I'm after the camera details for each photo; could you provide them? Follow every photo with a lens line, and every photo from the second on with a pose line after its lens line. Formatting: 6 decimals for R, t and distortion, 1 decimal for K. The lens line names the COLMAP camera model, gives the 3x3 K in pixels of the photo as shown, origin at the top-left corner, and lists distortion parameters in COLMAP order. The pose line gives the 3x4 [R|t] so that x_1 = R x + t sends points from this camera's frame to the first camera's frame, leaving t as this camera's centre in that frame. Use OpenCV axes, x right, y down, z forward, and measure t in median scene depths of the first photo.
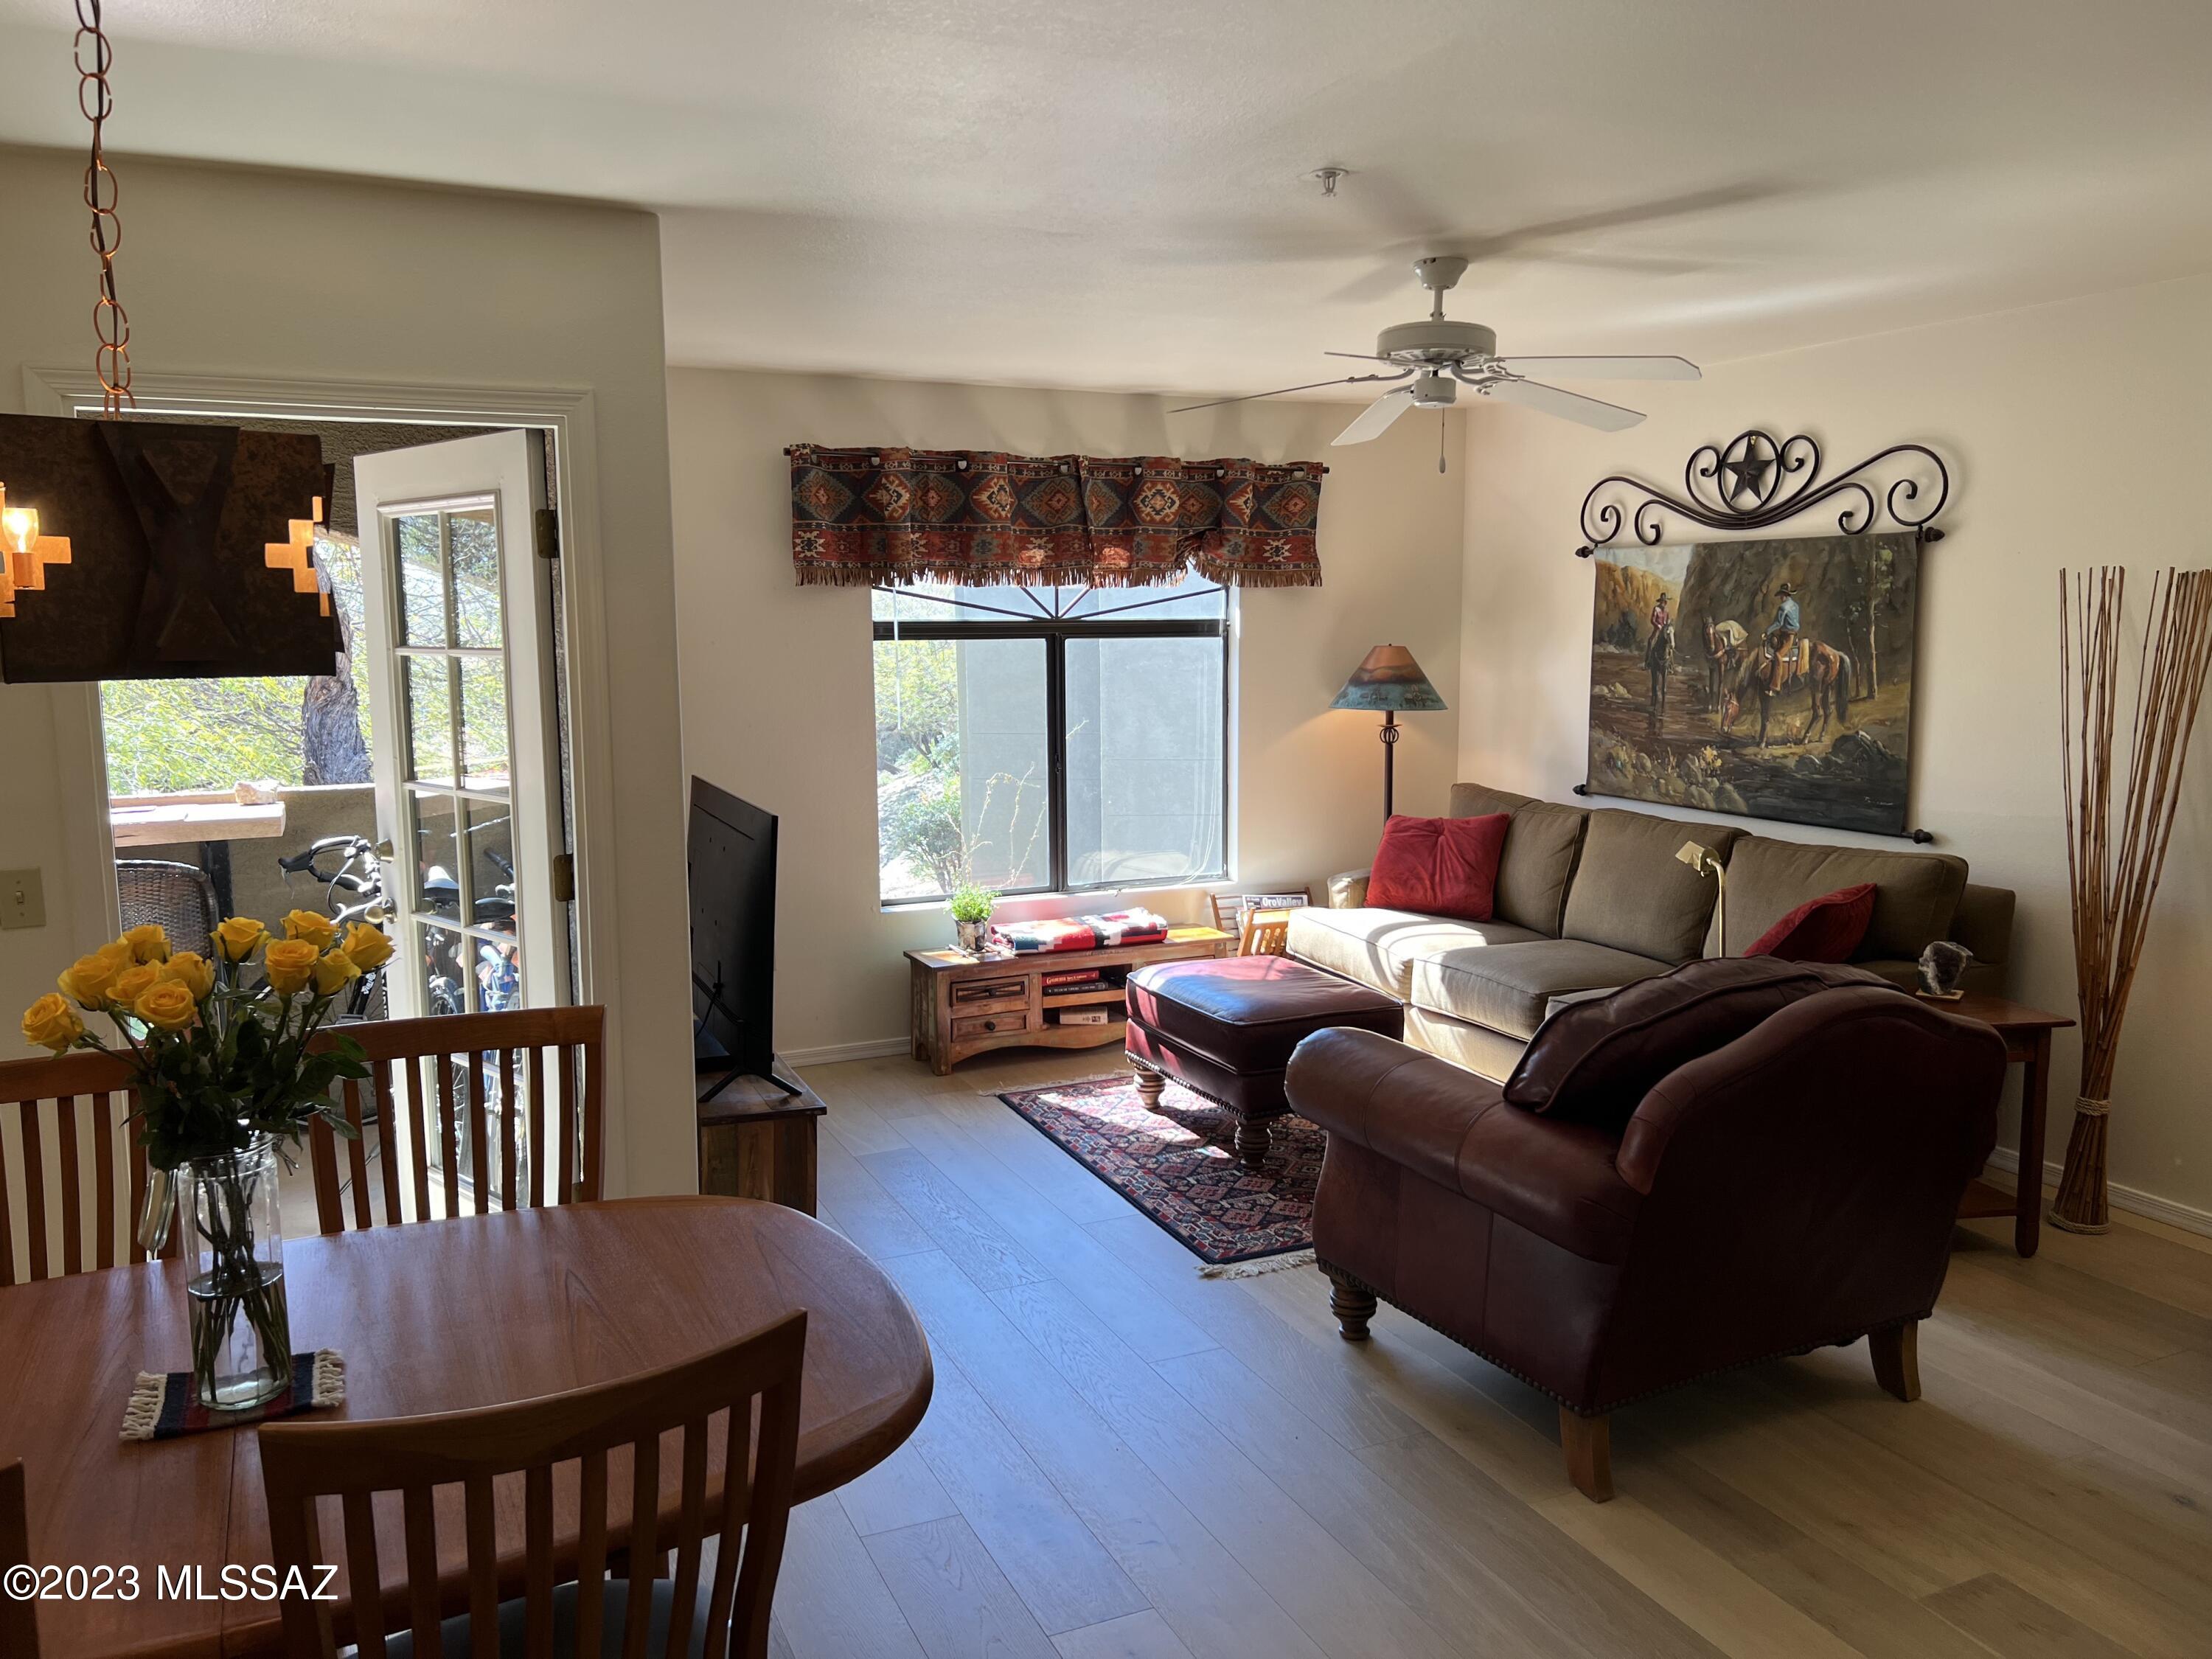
lens RADIAL K [[1658.6, 0, 1096.3], [0, 1658.6, 828.0], [0, 0, 1]] dist [0.073701, -0.104353]
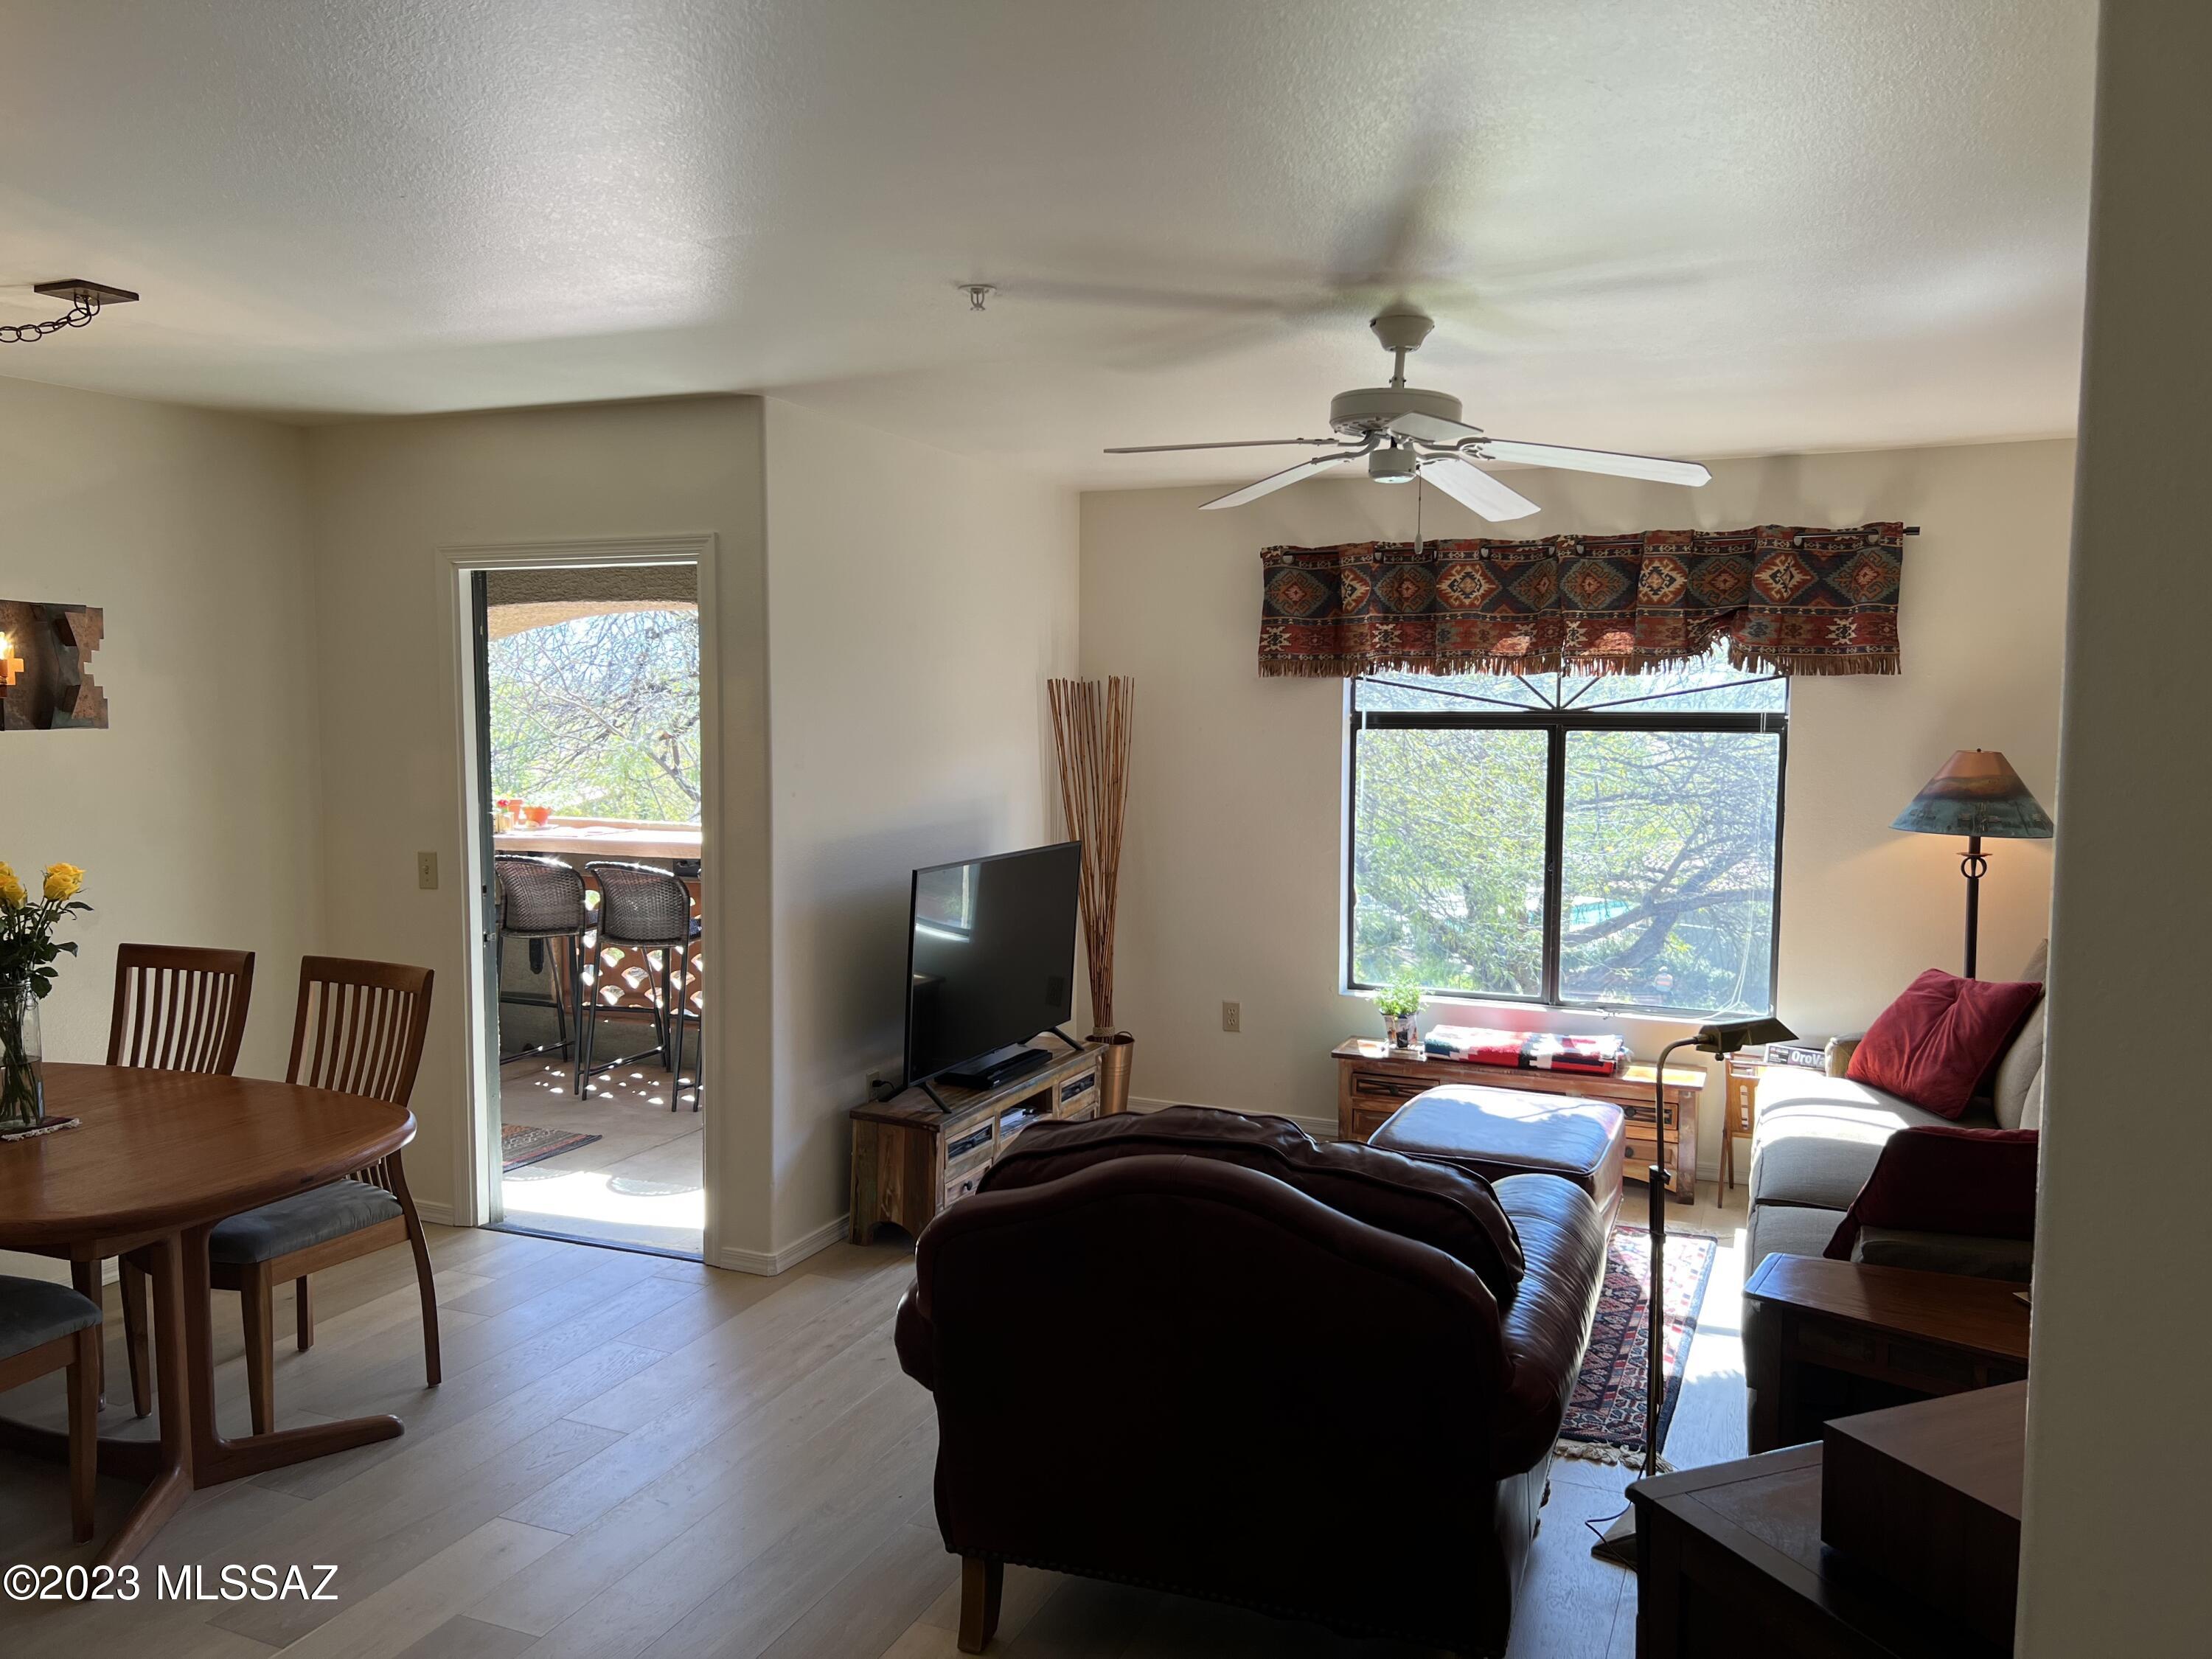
lens RADIAL K [[1658.6, 0, 1105.8], [0, 1658.6, 835.3], [0, 0, 1]] dist [0.073701, -0.104353]
pose [[0.671785, 0.070383, -0.737395, 0.535937], [-0.103753, 0.994603, 0.000412, -0.032952], [0.733444, 0.076230, 0.675462, 0.205256]]
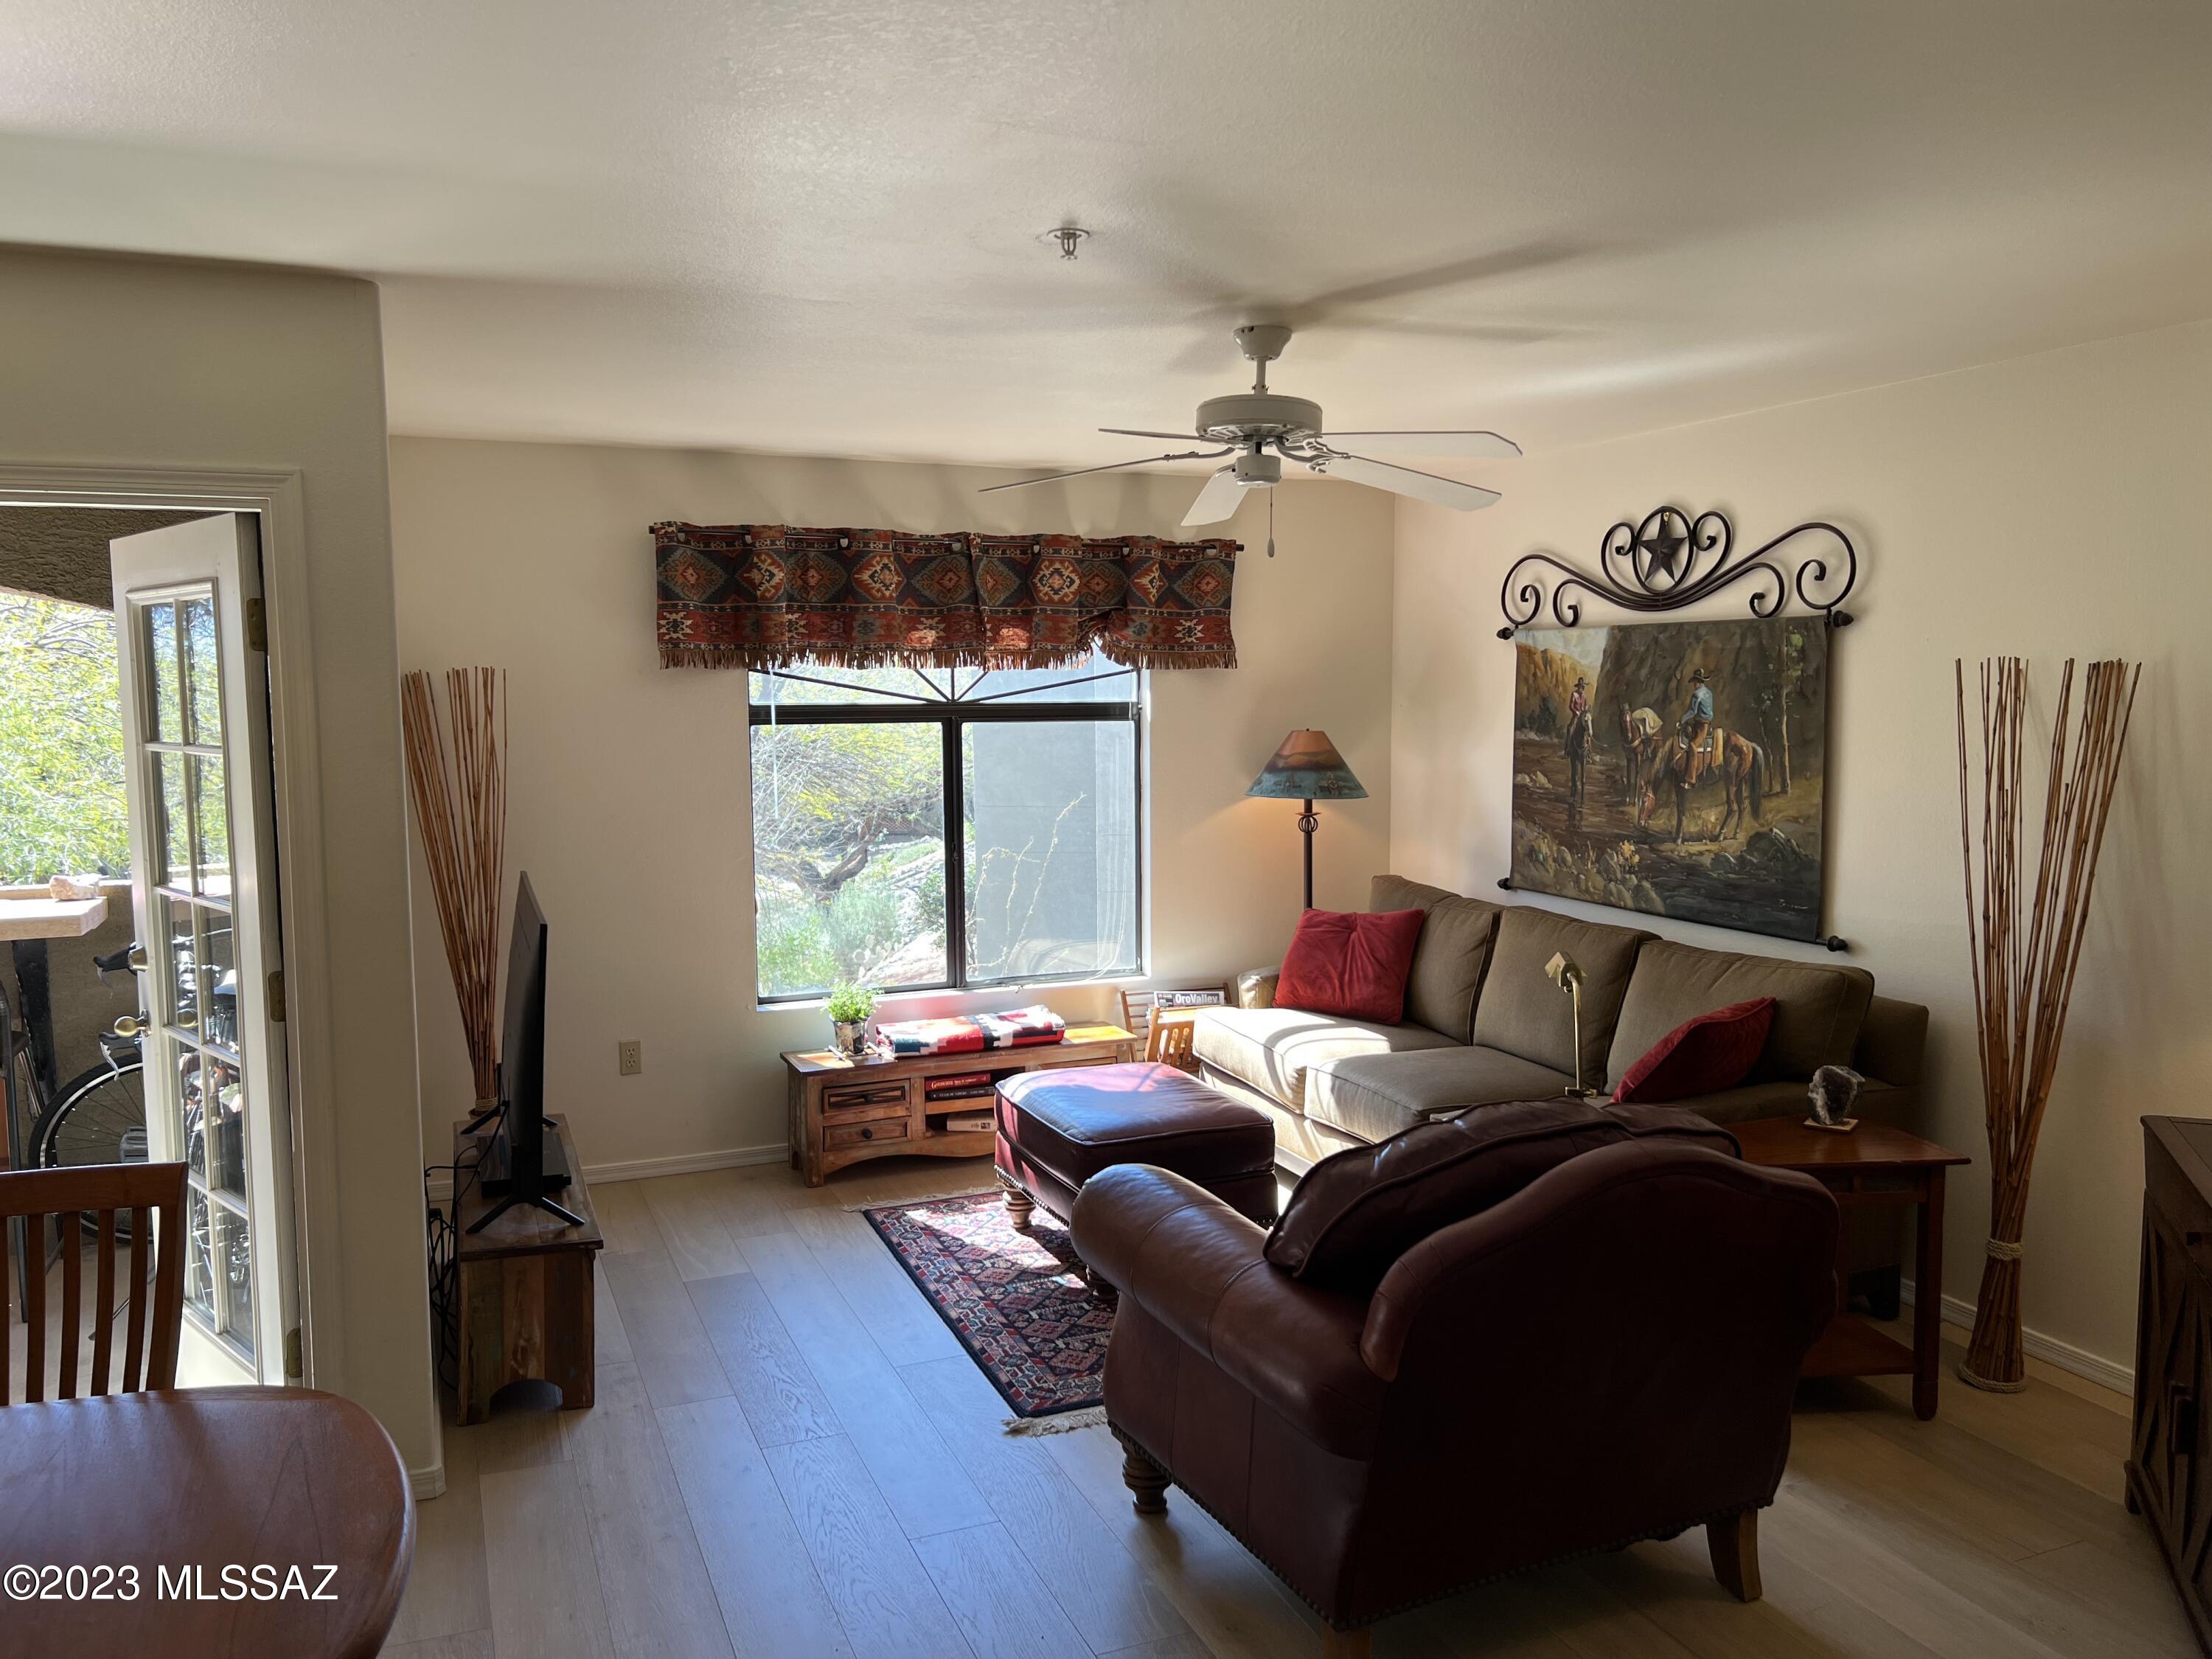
lens RADIAL K [[1658.6, 0, 1111.4], [0, 1658.6, 842.7], [0, 0, 1]] dist [0.073701, -0.104353]
pose [[0.999558, 0.003337, -0.029551, 0.103187], [-0.004236, 0.999528, -0.030414, -0.017872], [0.029435, 0.030526, 0.999100, 0.055689]]
